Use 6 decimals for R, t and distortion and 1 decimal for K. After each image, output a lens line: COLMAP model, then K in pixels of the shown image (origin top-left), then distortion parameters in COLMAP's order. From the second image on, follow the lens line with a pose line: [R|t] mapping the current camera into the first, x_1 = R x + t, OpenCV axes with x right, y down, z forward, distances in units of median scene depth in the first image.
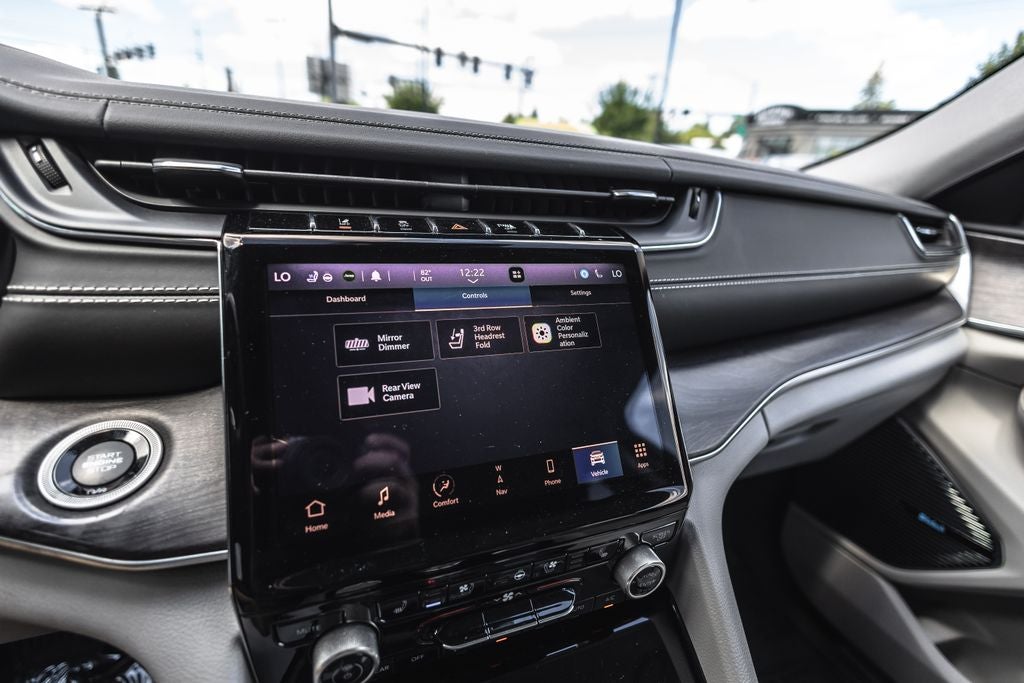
lens RADIAL K [[477.1, 0, 510.4], [0, 477.1, 341.8], [0, 0, 1]] dist [0.010136, -0.000957]
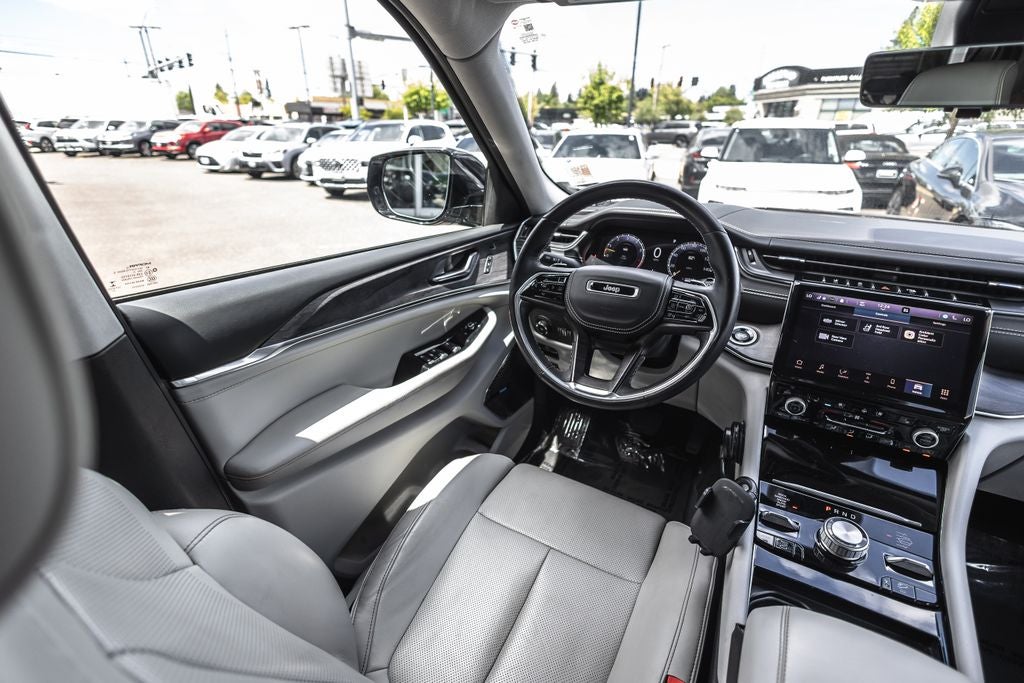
lens RADIAL K [[476.0, 0, 509.7], [0, 476.0, 341.8], [0, 0, 1]] dist [0.009875, -0.001552]
pose [[0.627199, 0.252021, -0.736958, 0.658572], [-0.257106, 0.960155, 0.109535, 0.303415], [0.735199, 0.120776, 0.667005, -2.397708]]
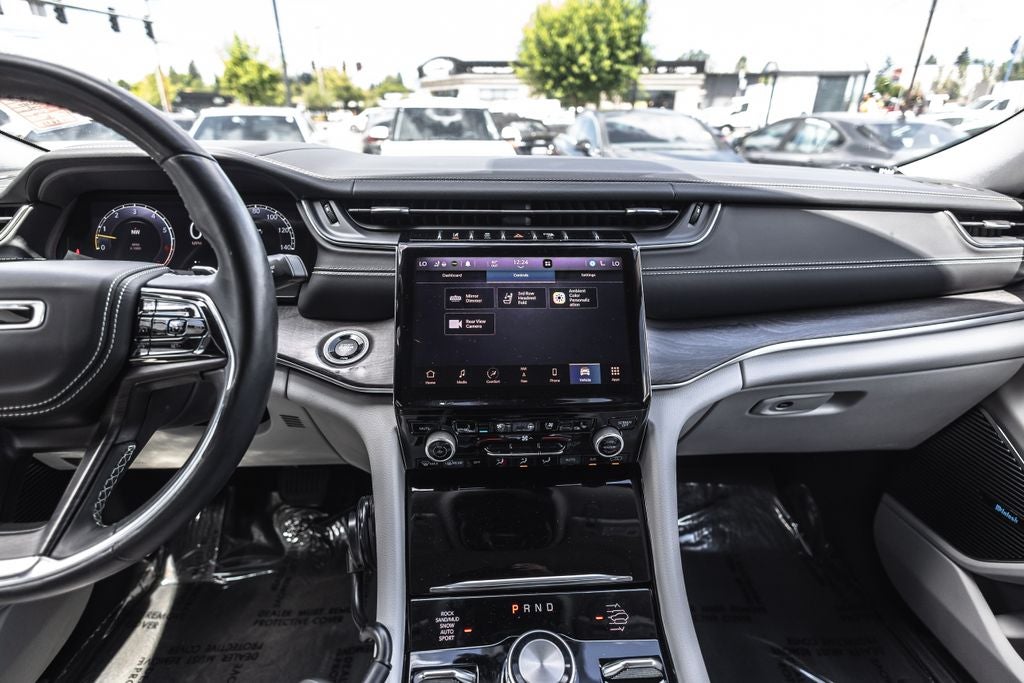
lens RADIAL K [[493.9, 0, 512.8], [0, 493.9, 339.9], [0, 0, 1]] dist [0.014766, 0.000140]
pose [[0.948521, 0.054491, -0.311992, 0.500593], [-0.051081, 0.998512, 0.019100, 0.114273], [0.312568, -0.002180, 0.949893, -0.786454]]
